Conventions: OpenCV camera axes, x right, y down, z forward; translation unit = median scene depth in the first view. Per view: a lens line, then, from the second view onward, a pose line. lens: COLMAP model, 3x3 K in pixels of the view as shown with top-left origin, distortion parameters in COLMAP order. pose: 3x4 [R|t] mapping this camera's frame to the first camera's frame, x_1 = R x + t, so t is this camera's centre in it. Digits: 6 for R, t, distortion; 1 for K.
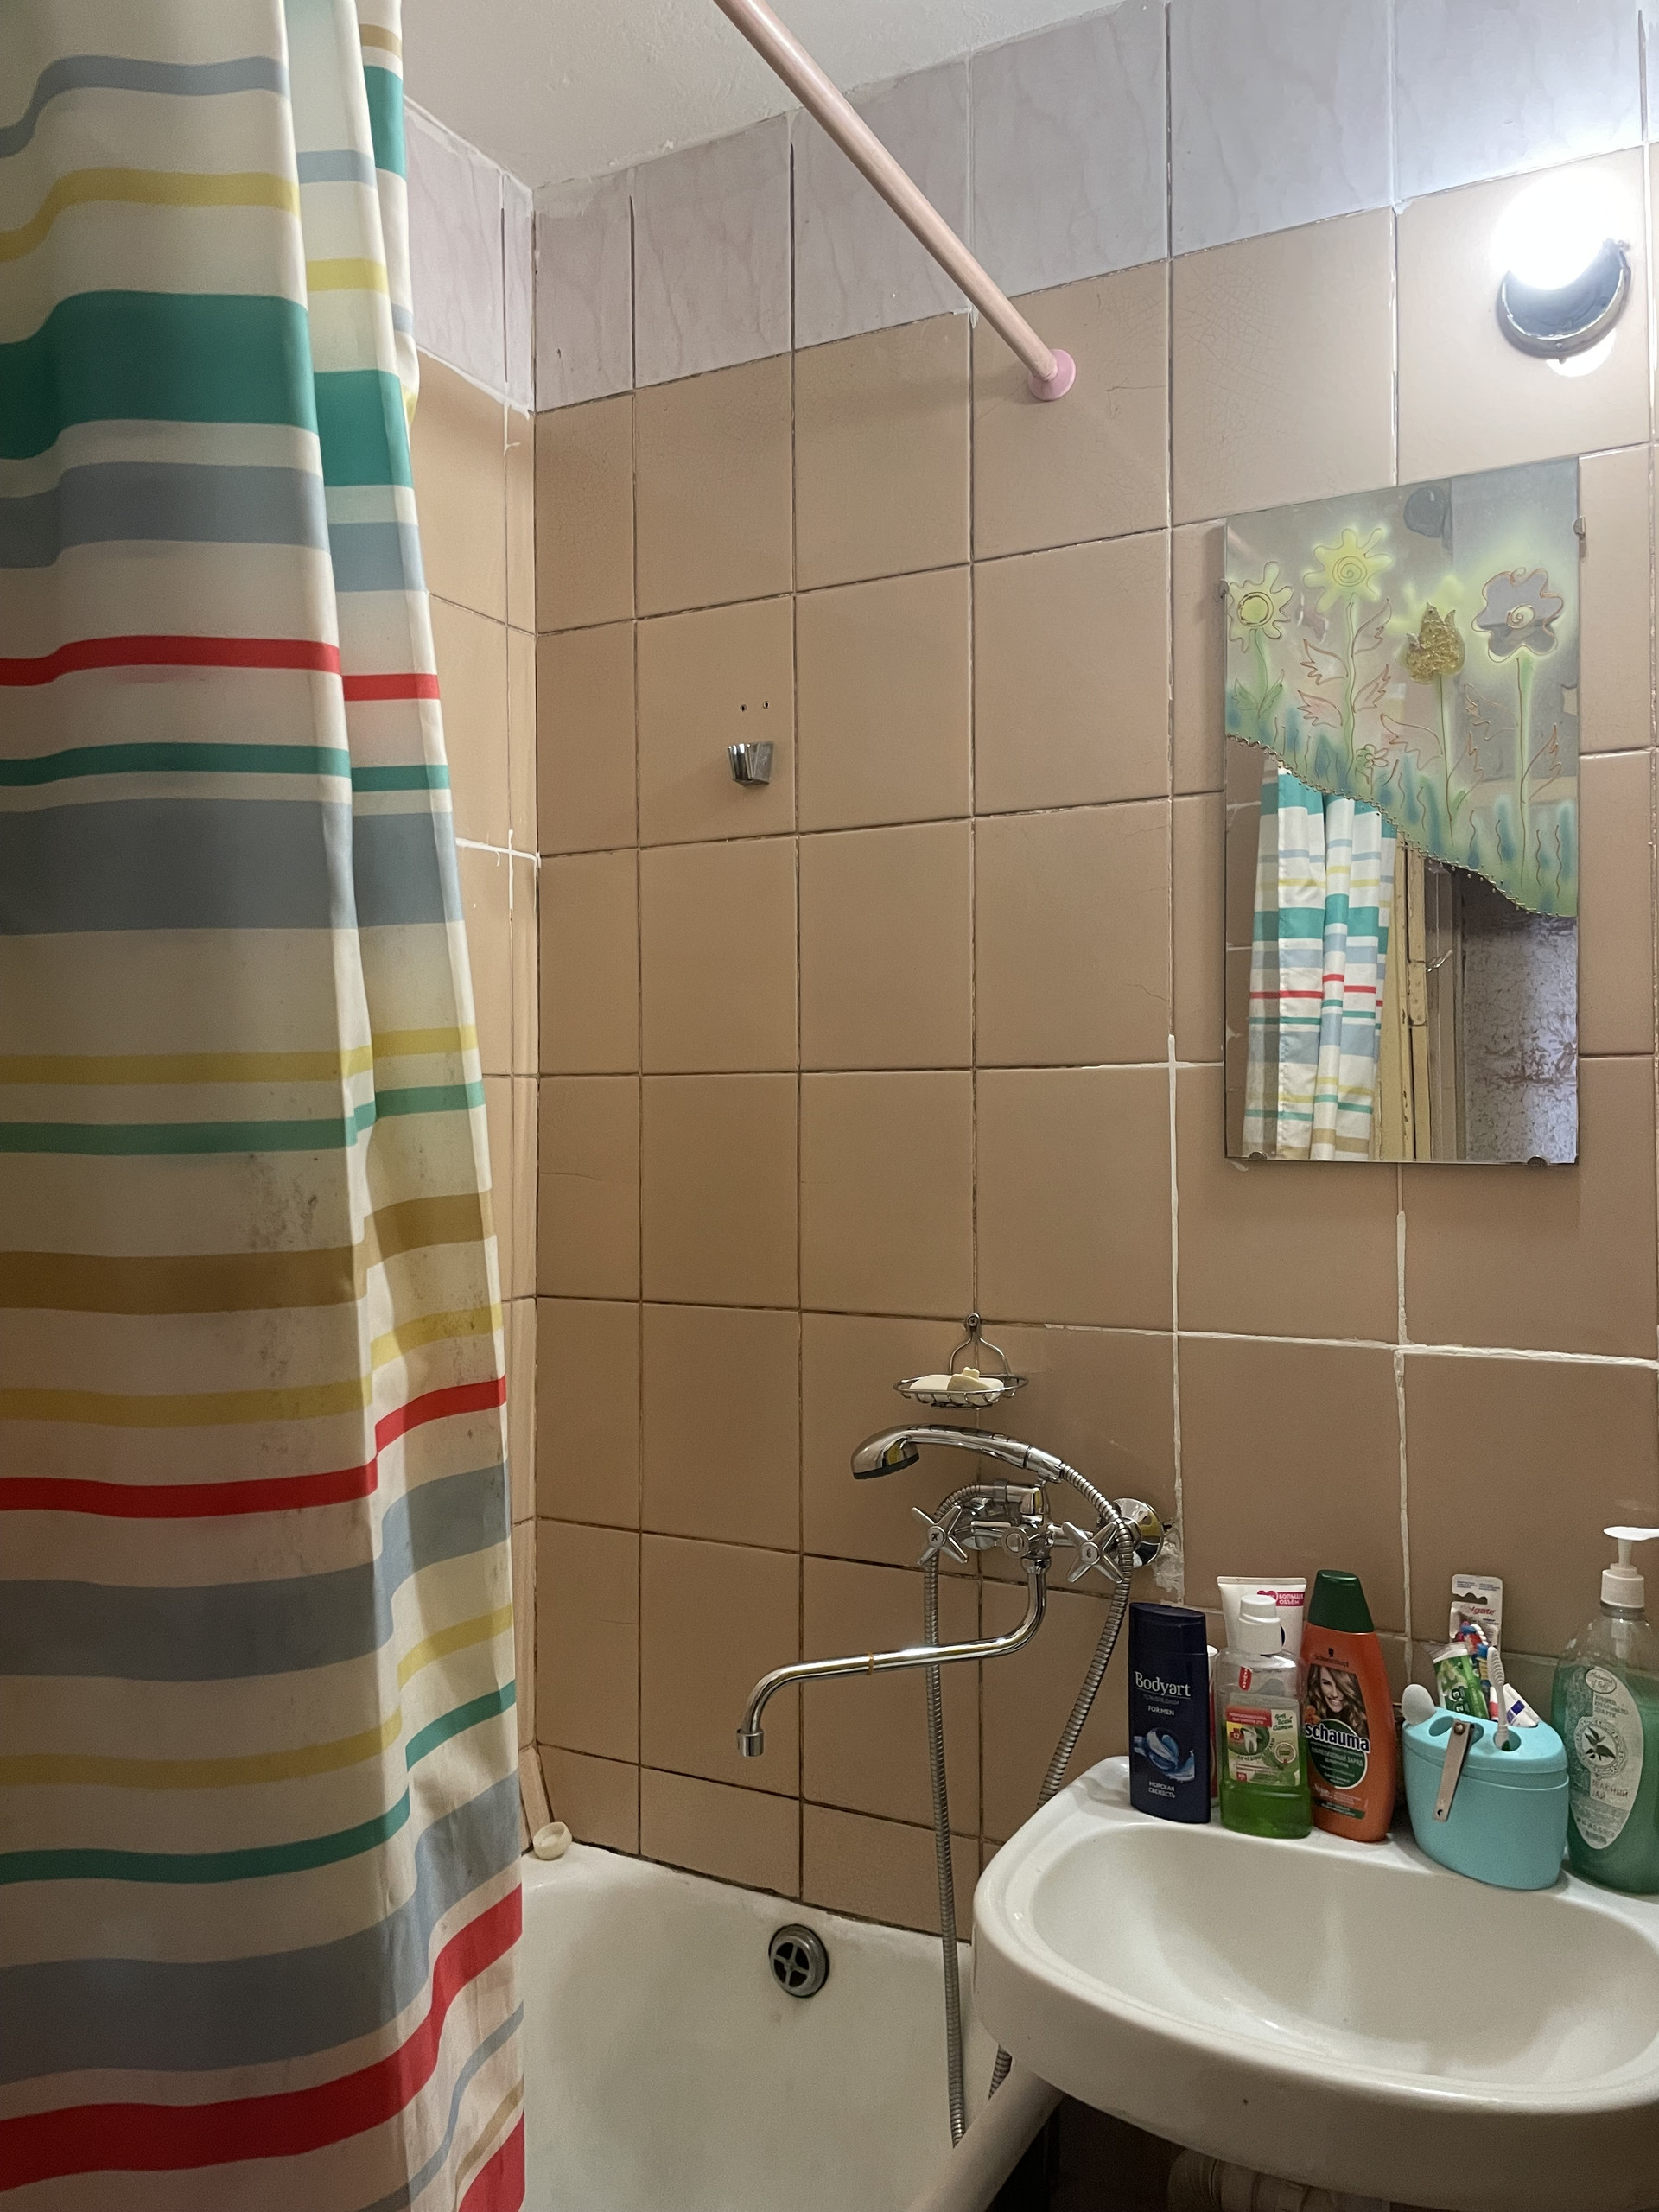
lens RADIAL K [[1655.4, 0, 854.5], [0, 1655.4, 1082.9], [0, 0, 1]] dist [0.100991, -0.132778]
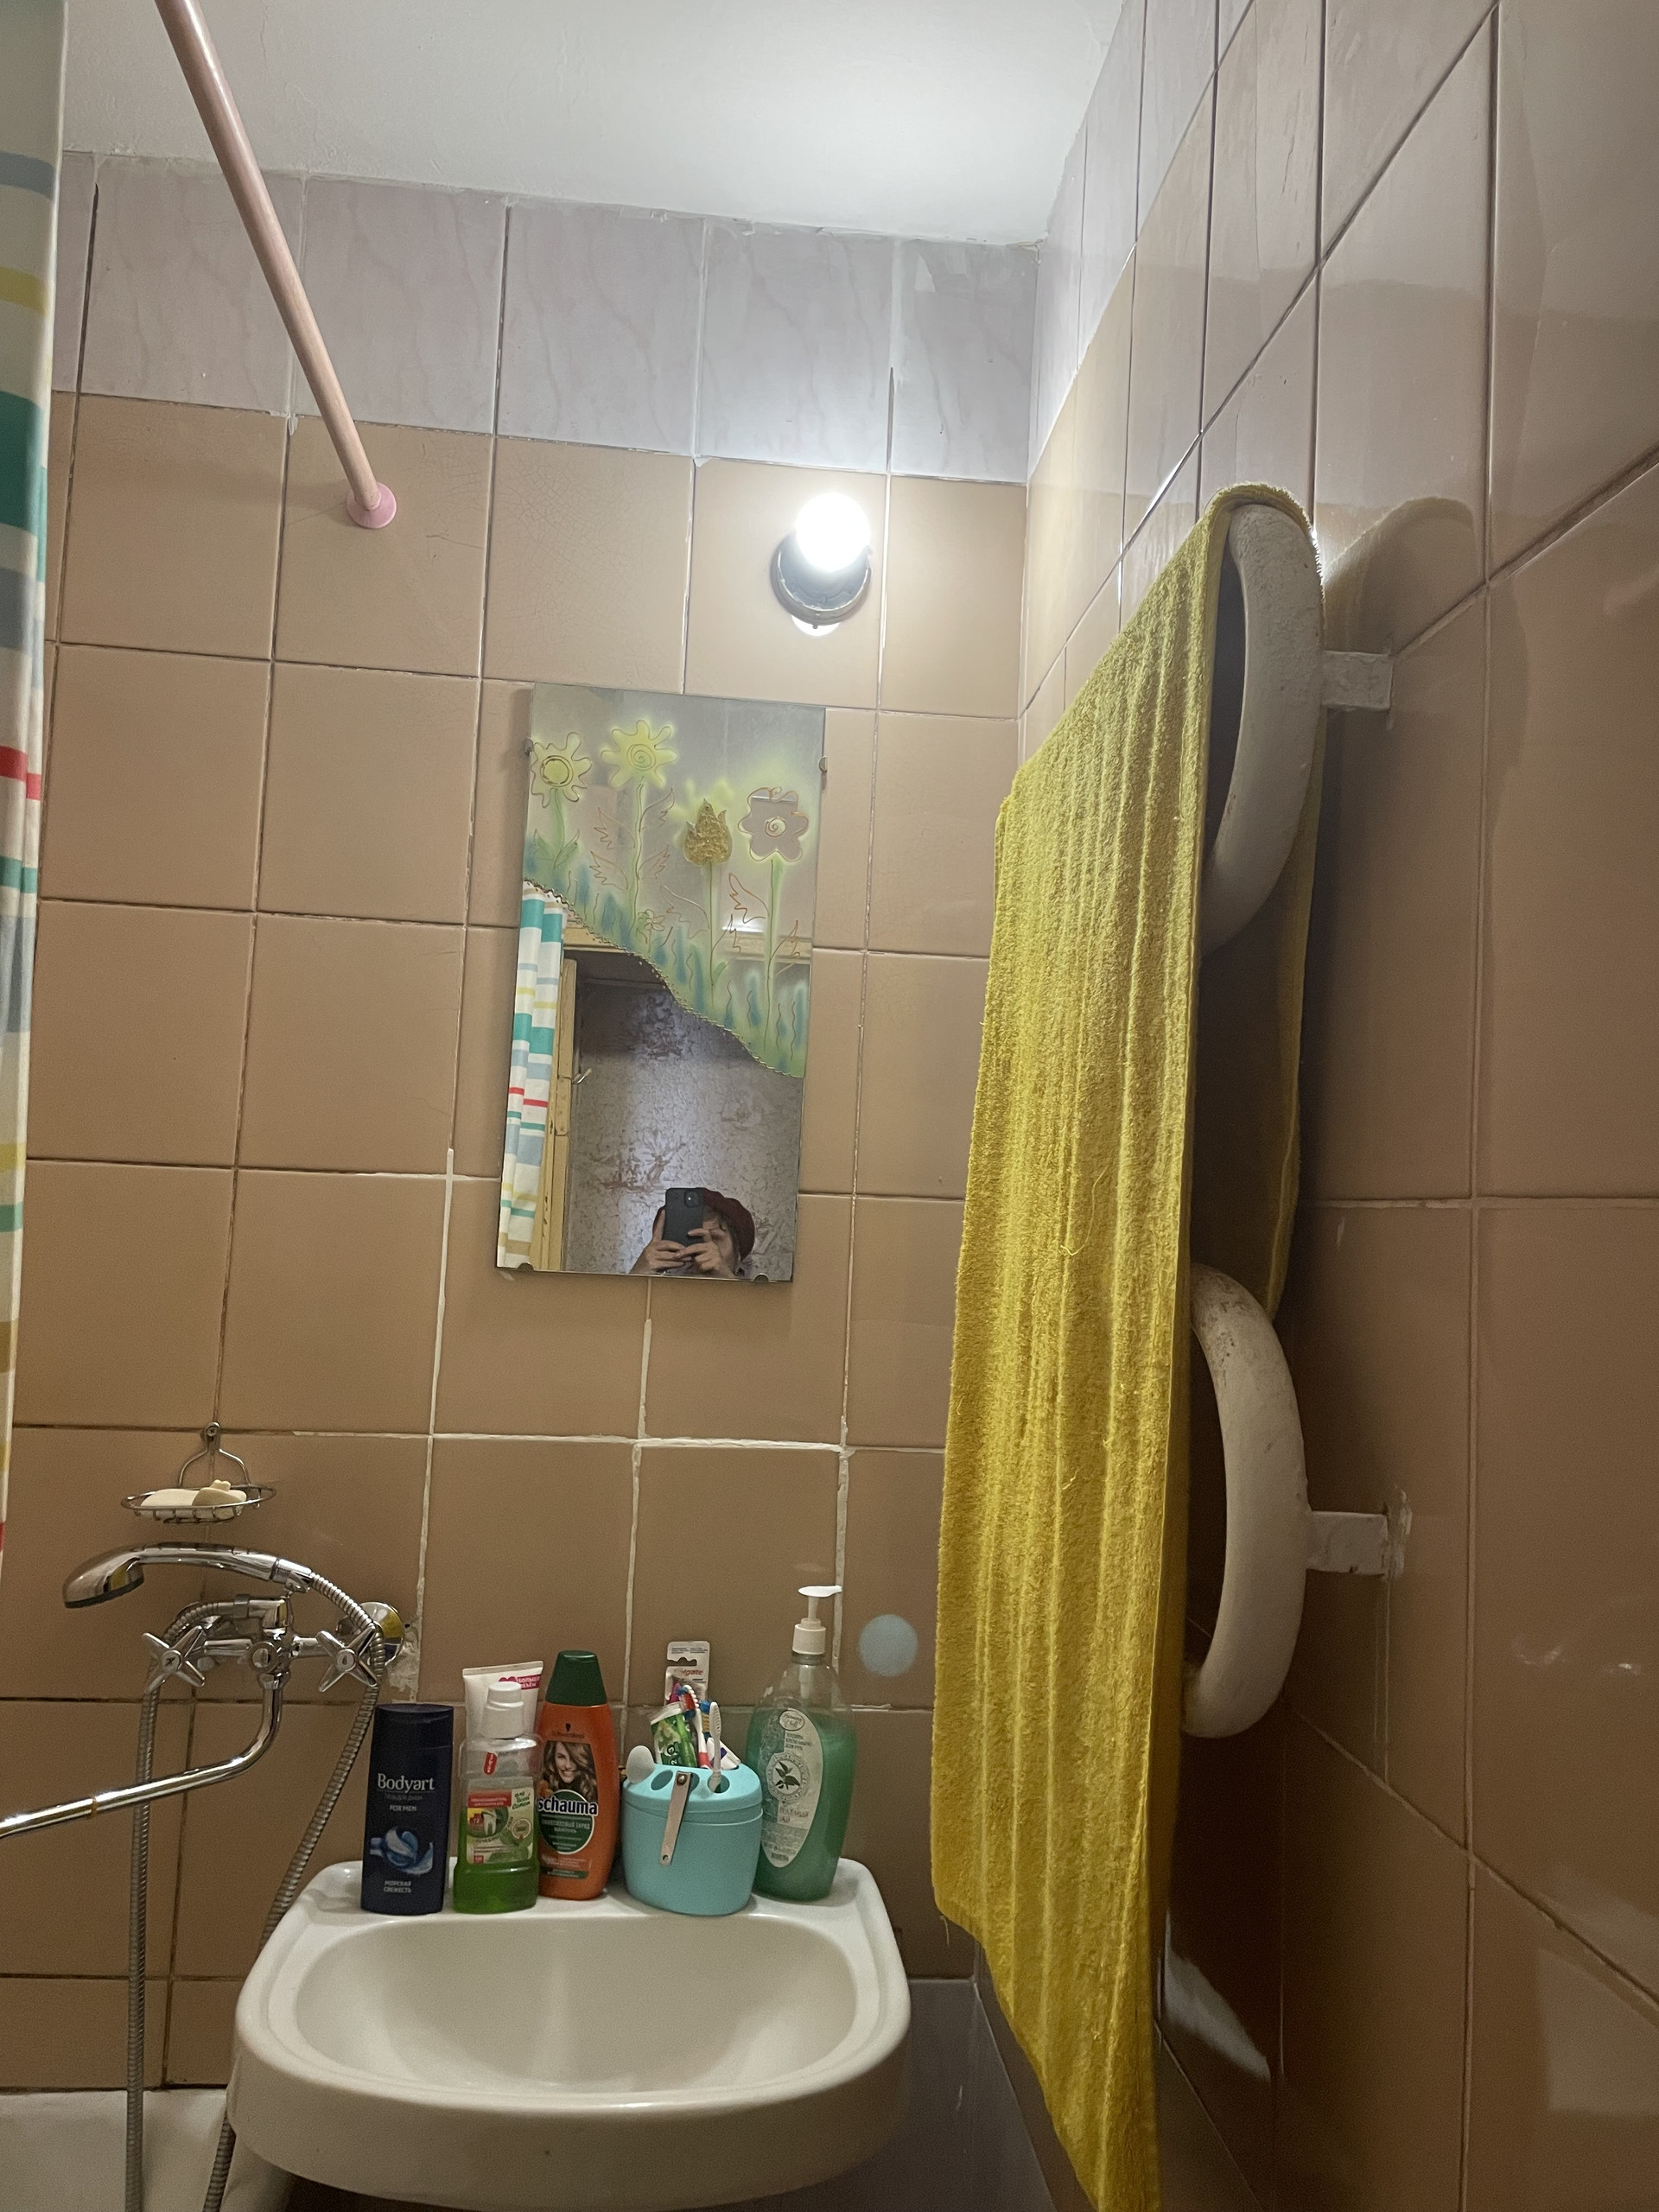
lens RADIAL K [[1655.4, 0, 854.5], [0, 1655.4, 1082.9], [0, 0, 1]] dist [0.100991, -0.132778]
pose [[0.836247, 0.086708, 0.541454, -0.180754], [-0.060637, 0.995986, -0.065846, -0.017667], [-0.544990, 0.022231, 0.838148, -0.026384]]
